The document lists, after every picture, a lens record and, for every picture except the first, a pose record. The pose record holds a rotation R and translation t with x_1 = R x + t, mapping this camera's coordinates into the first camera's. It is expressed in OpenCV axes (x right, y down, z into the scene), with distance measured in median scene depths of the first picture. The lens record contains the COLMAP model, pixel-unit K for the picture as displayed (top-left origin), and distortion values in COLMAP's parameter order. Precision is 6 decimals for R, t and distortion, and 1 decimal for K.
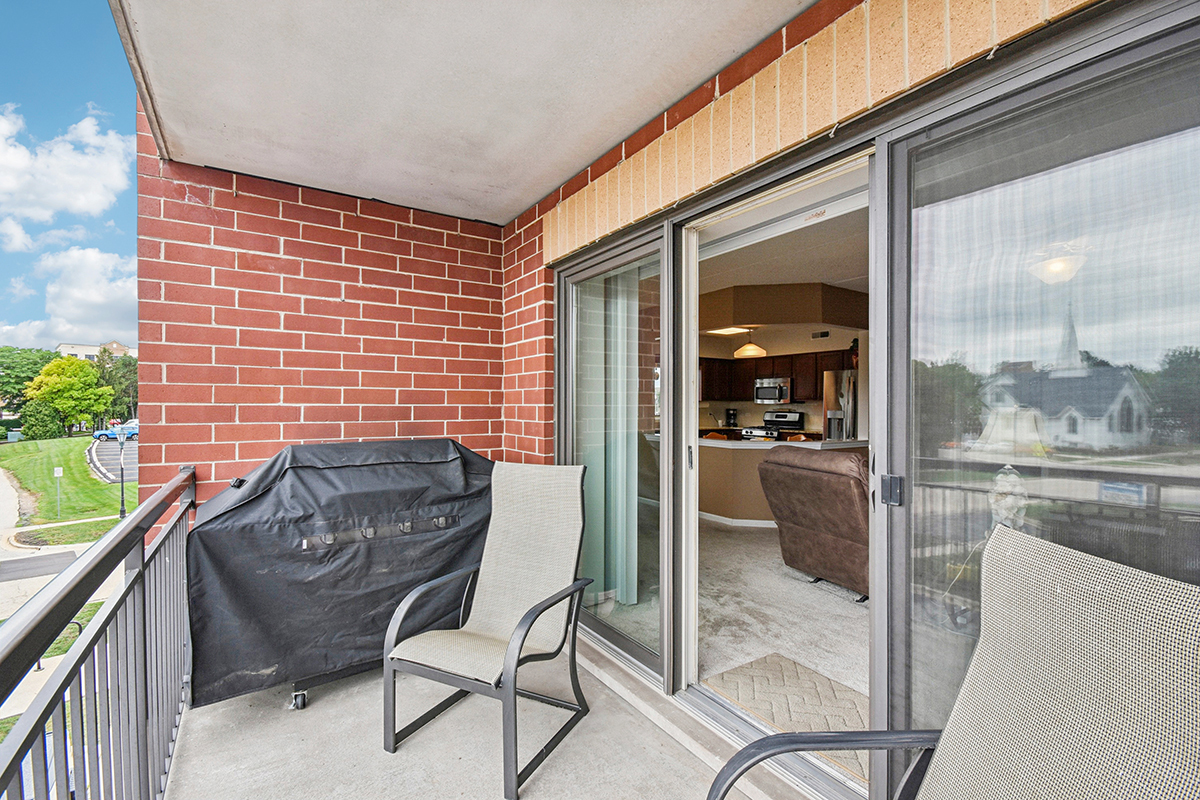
lens RADIAL K [[532.8, 0, 603.8], [0, 532.8, 411.5], [0, 0, 1]] dist [-0.001157, 0.000325]
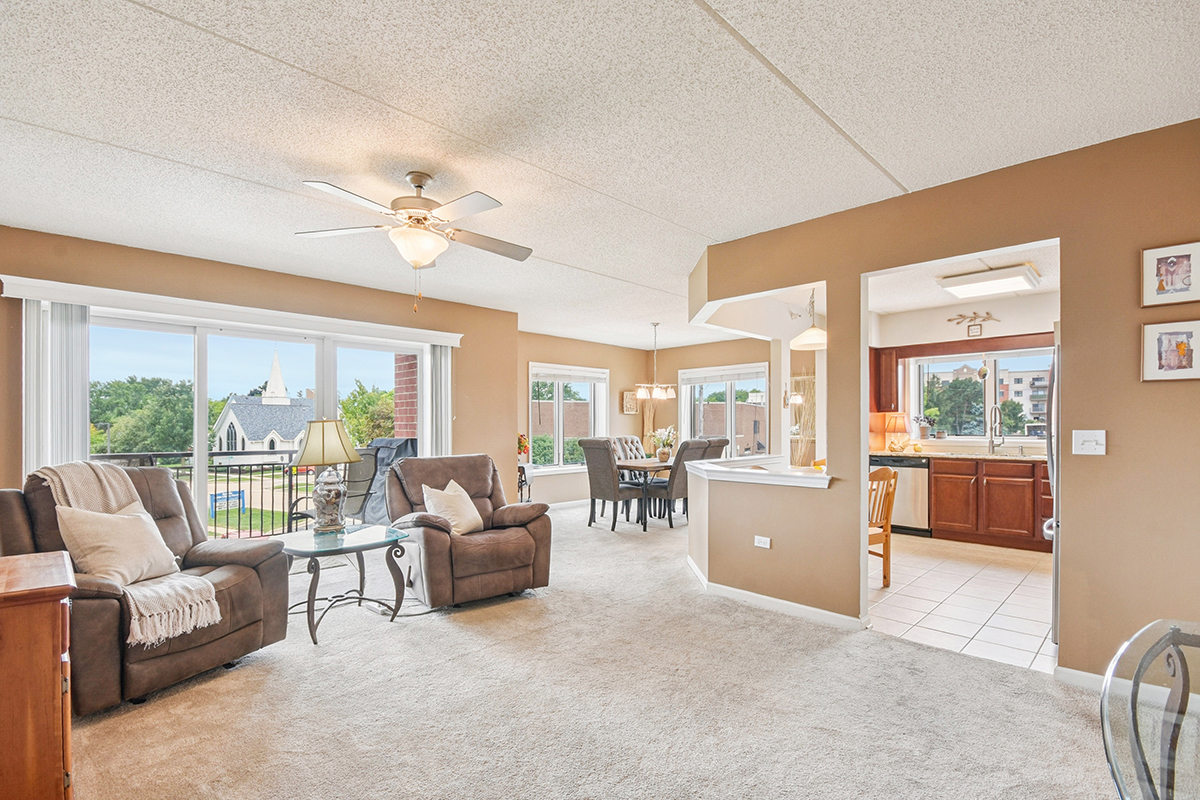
lens RADIAL K [[555.3, 0, 595.2], [0, 555.3, 428.5], [0, 0, 1]] dist [0.003861, 0.000489]
pose [[0.204457, 0.001606, -0.978874, 0.646875], [-0.006369, 0.999980, 0.000311, 0.002724], [0.978855, 0.006171, 0.204463, 0.409663]]
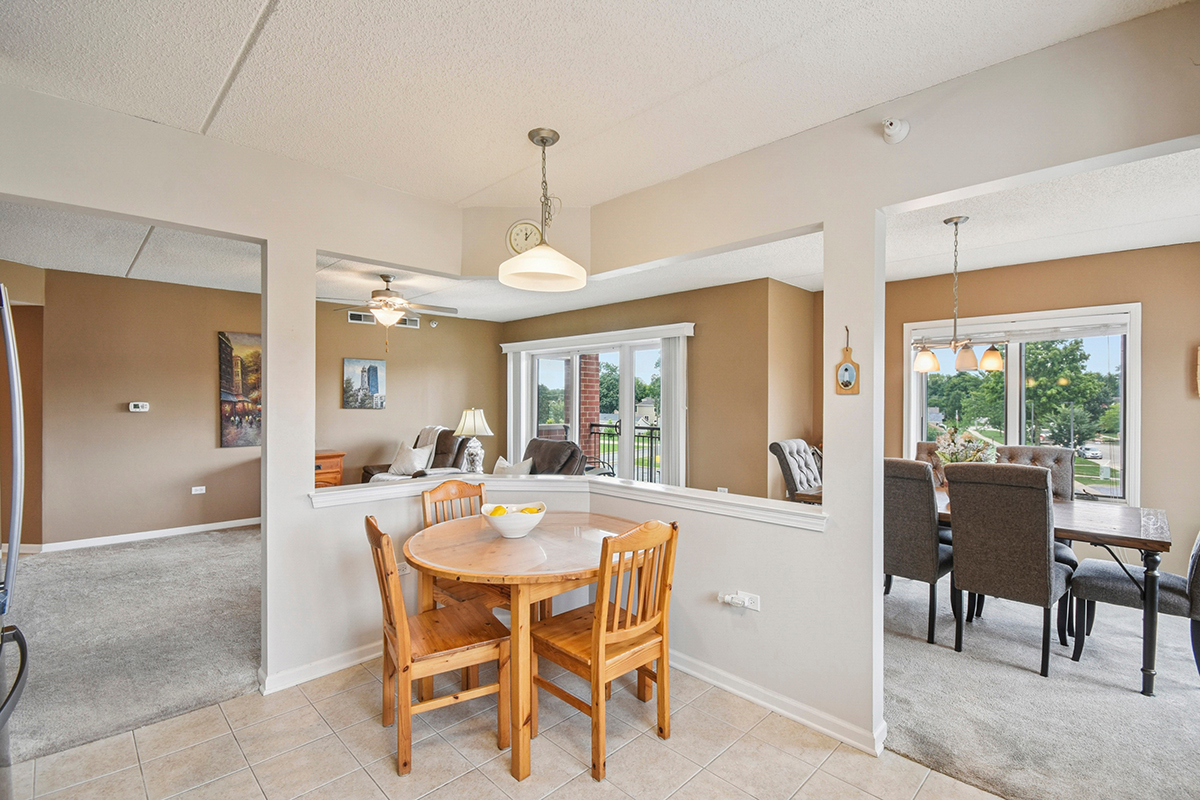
lens RADIAL K [[562.7, 0, 572.5], [0, 562.7, 395.3], [0, 0, 1]] dist [-0.001790, -0.000110]
pose [[-0.983037, -0.011485, -0.183047, 0.234567], [-0.011498, 0.999933, -0.000995, -0.019994], [0.183047, 0.001127, -0.983104, 0.966744]]
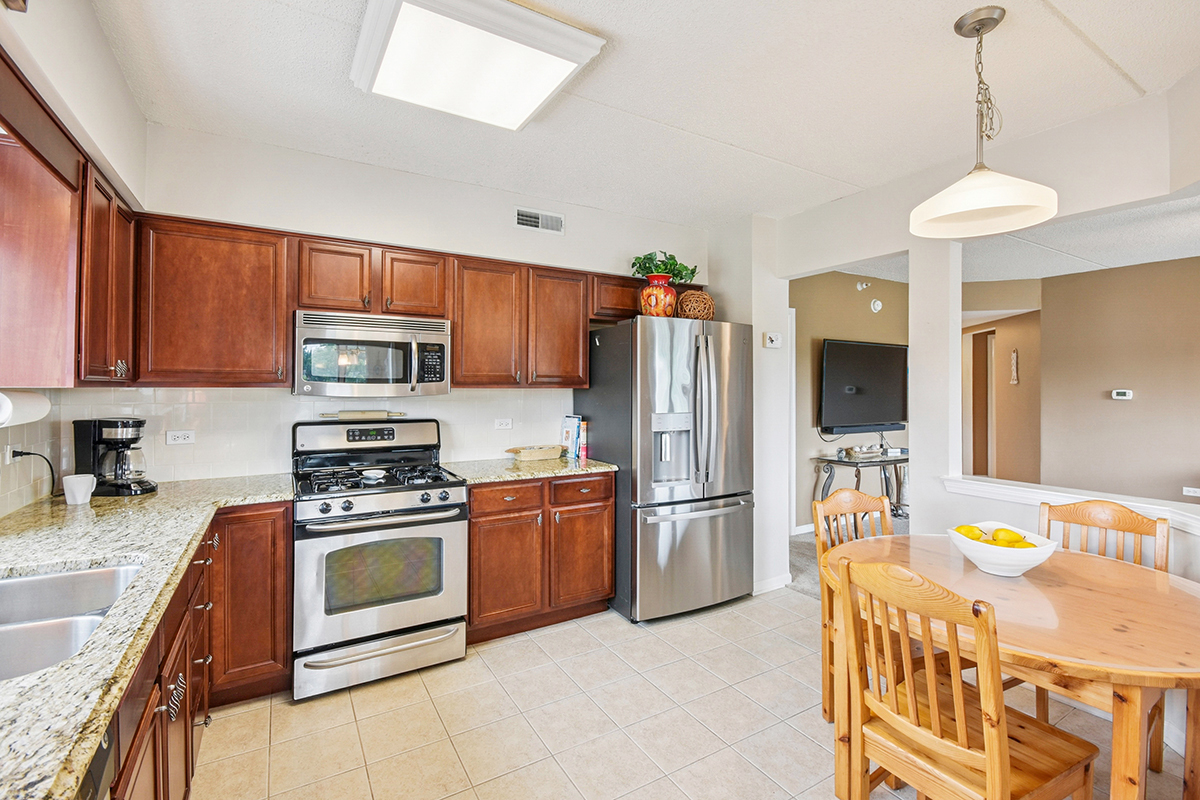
lens RADIAL K [[529.5, 0, 600.9], [0, 529.5, 384.1], [0, 0, 1]] dist [-0.009574, -0.000035]
pose [[0.033948, 0.001728, 0.999422, 0.015135], [0.011304, 0.999934, -0.002113, -0.019065], [-0.999360, 0.011369, 0.033927, 0.827642]]
